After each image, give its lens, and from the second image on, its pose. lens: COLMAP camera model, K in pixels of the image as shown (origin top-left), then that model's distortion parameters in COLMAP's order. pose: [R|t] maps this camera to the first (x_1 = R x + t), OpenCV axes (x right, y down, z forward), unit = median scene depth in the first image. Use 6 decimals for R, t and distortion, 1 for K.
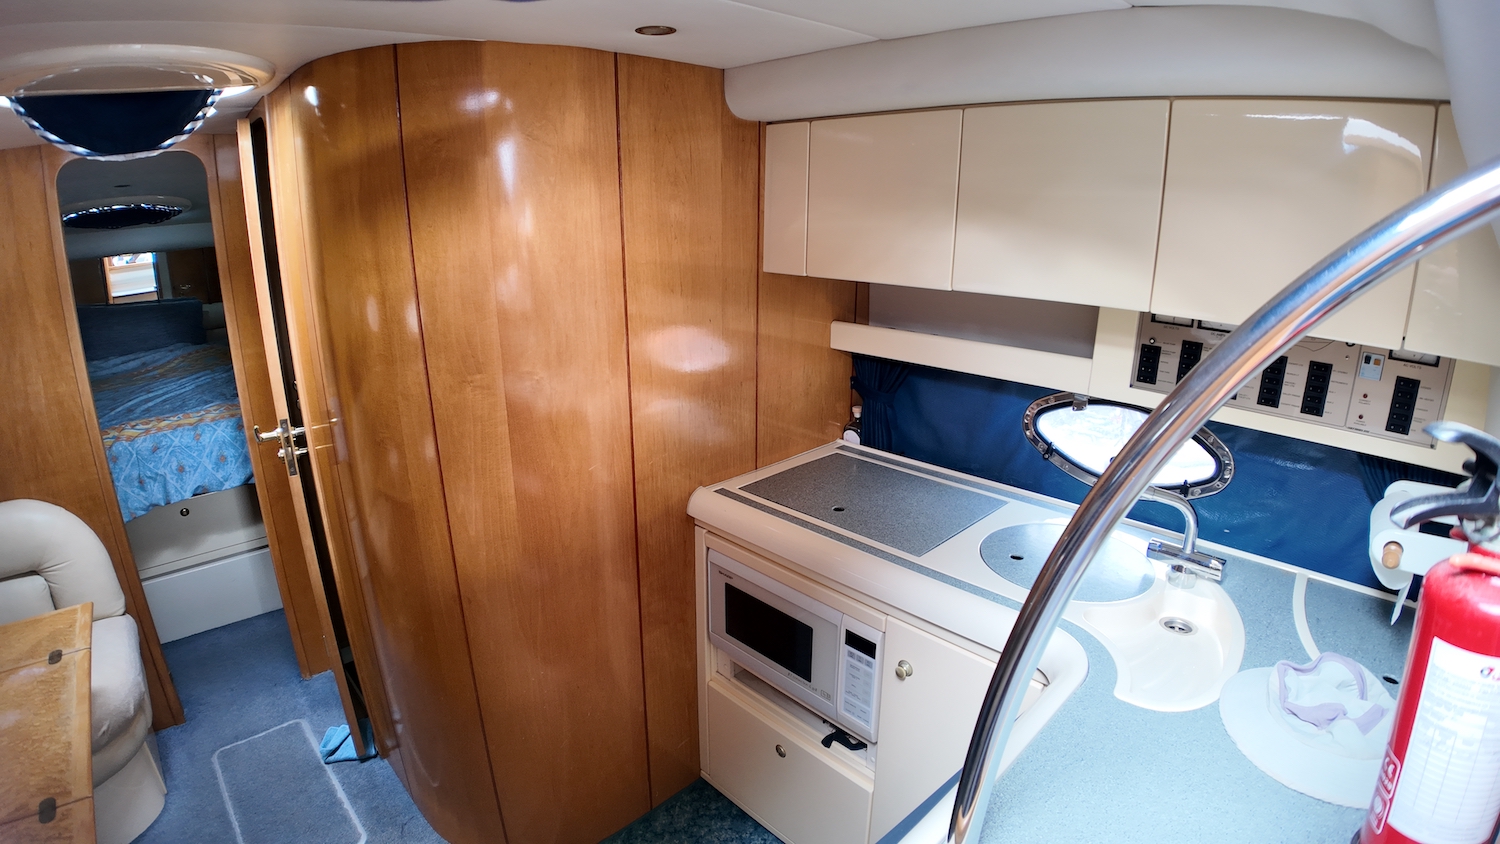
lens RADIAL K [[727.2, 0, 750.0], [0, 727.2, 422.0], [0, 0, 1]] dist [-0.123574, 0.001492]
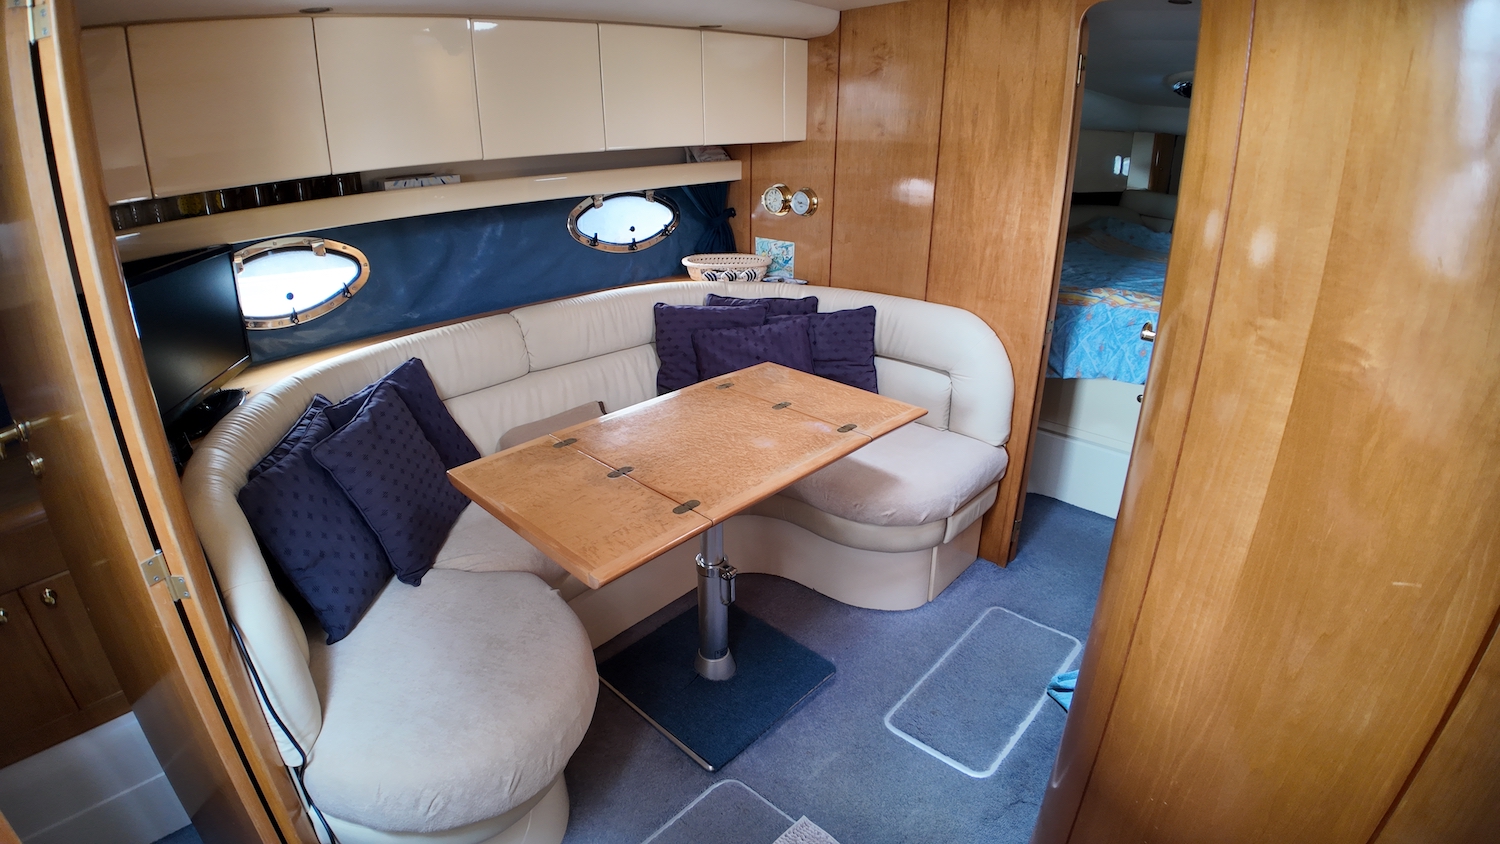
lens RADIAL K [[727.2, 0, 750.0], [0, 727.2, 422.0], [0, 0, 1]] dist [-0.123574, 0.001492]
pose [[0.044520, 0.387526, -0.920783, 0.095833], [-0.282015, 0.889085, 0.360550, -0.055744], [0.958377, 0.243623, 0.148870, 0.443505]]
